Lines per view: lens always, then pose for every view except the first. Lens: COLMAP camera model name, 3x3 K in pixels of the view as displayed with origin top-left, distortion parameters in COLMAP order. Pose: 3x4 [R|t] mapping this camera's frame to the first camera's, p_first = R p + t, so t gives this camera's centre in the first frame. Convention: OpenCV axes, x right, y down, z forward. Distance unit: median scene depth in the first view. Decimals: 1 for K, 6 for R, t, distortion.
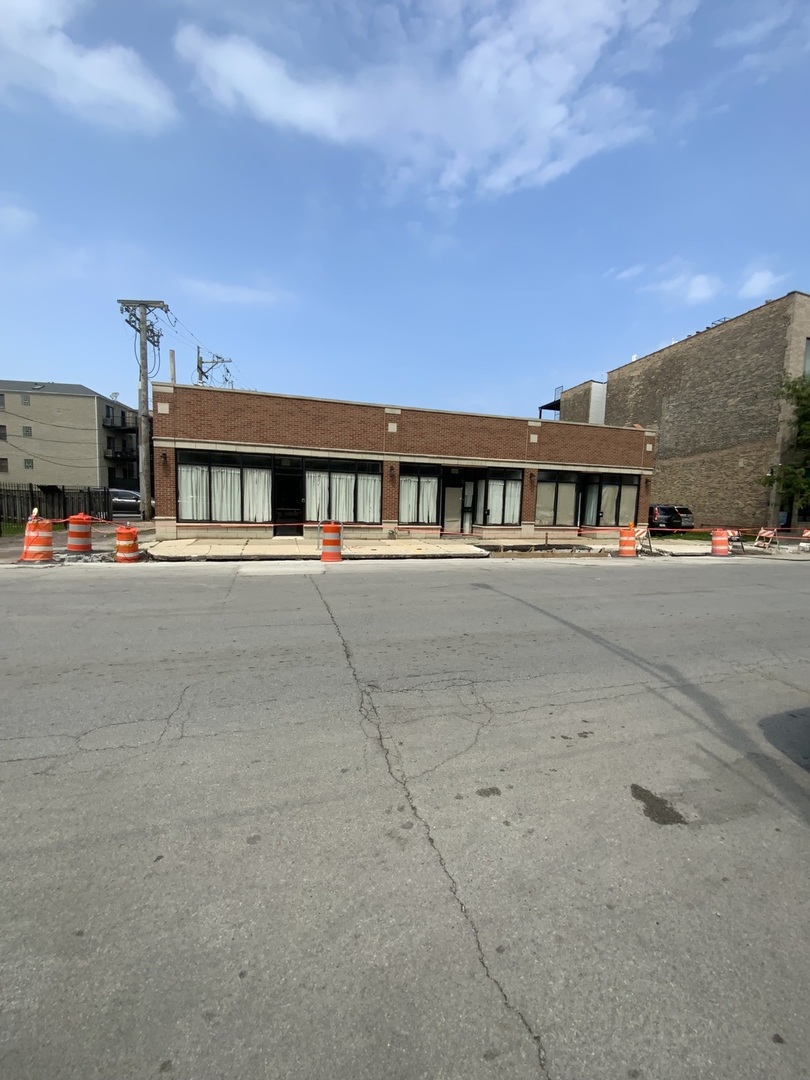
lens RADIAL K [[438.5, 0, 405.0], [0, 438.5, 540.0], [0, 0, 1]] dist [0.001270, 0.000083]
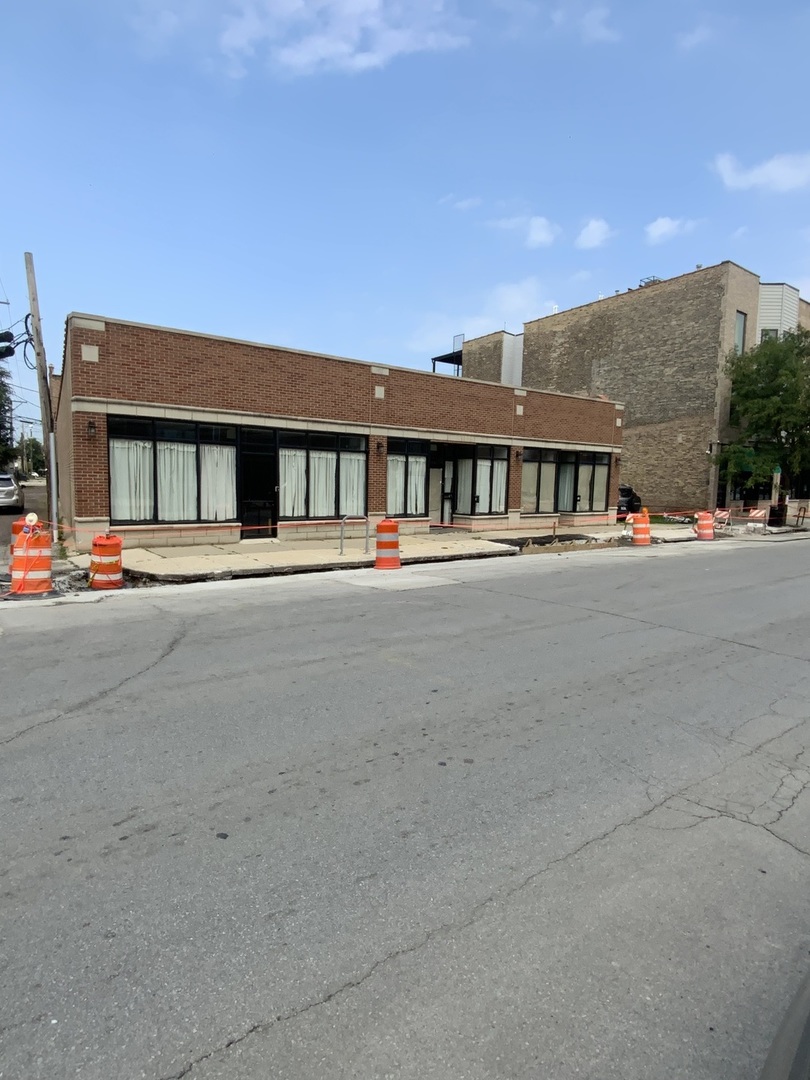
lens RADIAL K [[621.4, 0, 405.0], [0, 621.4, 540.0], [0, 0, 1]] dist [0.032349, -0.034517]
pose [[0.933882, -0.042878, 0.355001, -0.344980], [0.037651, 0.999057, 0.021622, -0.016558], [-0.355594, -0.006826, 0.934616, -0.037513]]
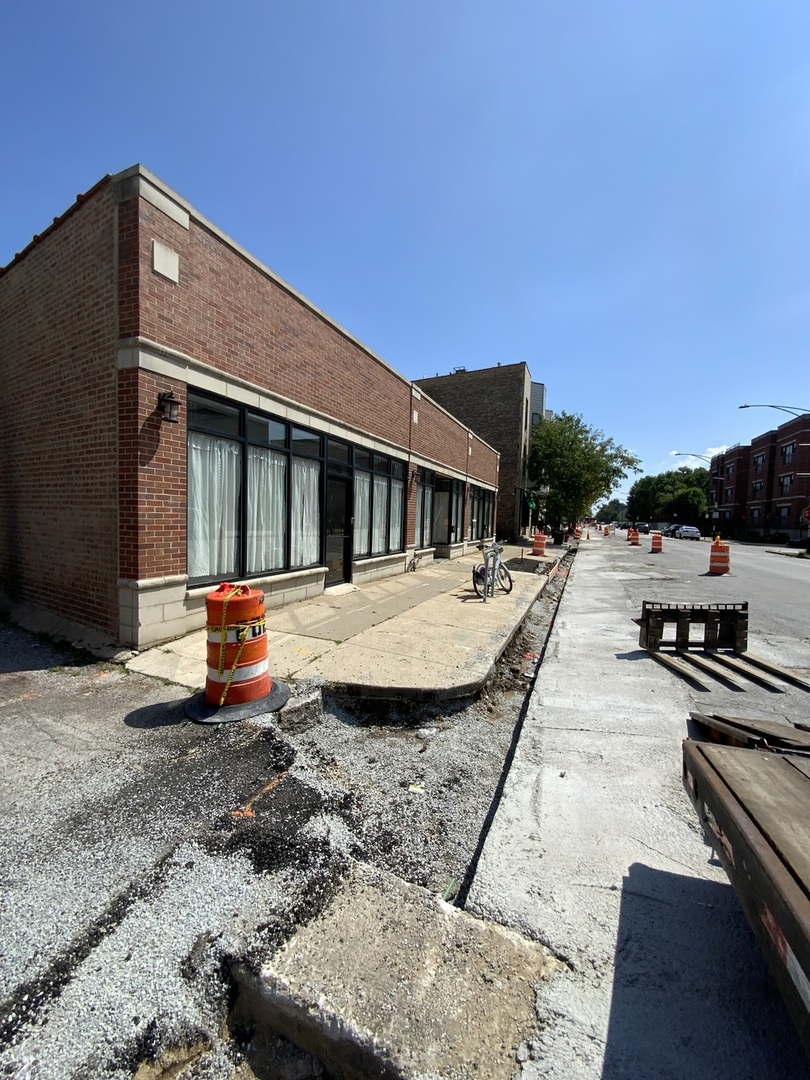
lens RADIAL K [[435.9, 0, 405.0], [0, 435.9, 540.0], [0, 0, 1]] dist [0.024697, -0.020775]
pose [[0.650469, -0.048013, 0.758014, -0.531273], [0.055783, 0.998325, 0.015366, -0.059838], [-0.757482, 0.032289, 0.652058, 0.491143]]
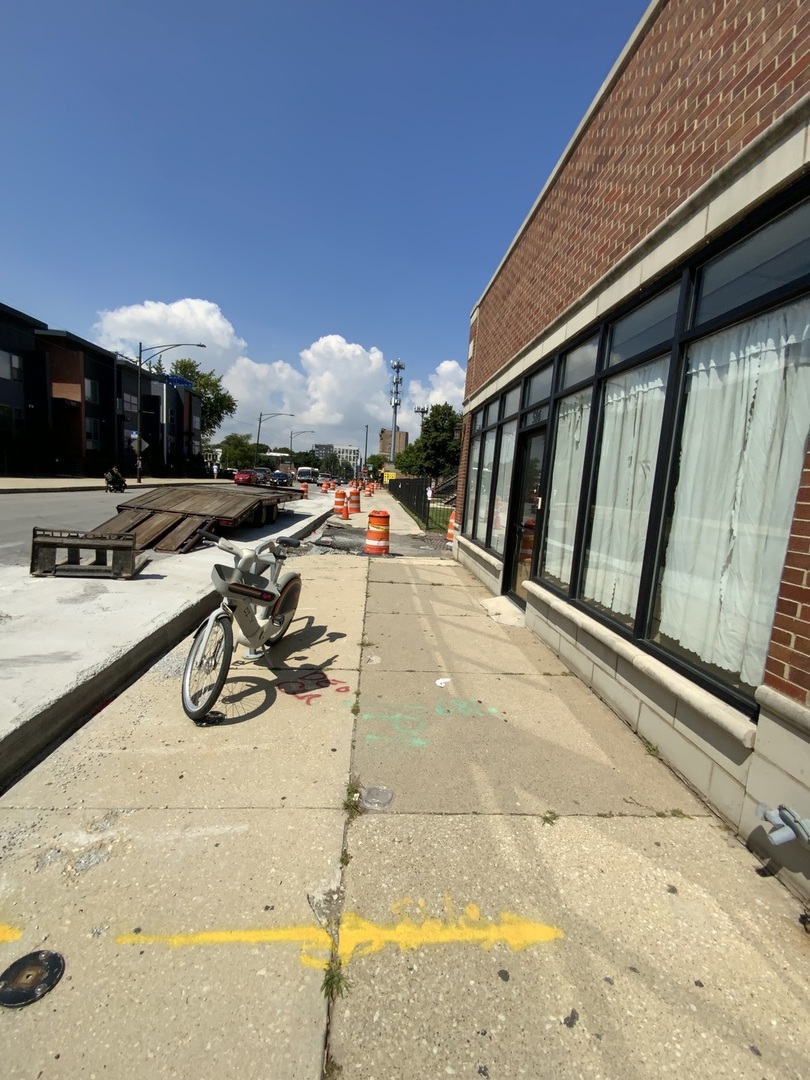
lens RADIAL K [[435.9, 0, 405.0], [0, 435.9, 540.0], [0, 0, 1]] dist [0.024697, -0.020775]
pose [[-0.231289, 0.072379, -0.970189, 0.071796], [-0.178724, 0.977096, 0.115502, -0.070557], [0.956328, 0.200111, -0.213056, 0.835956]]
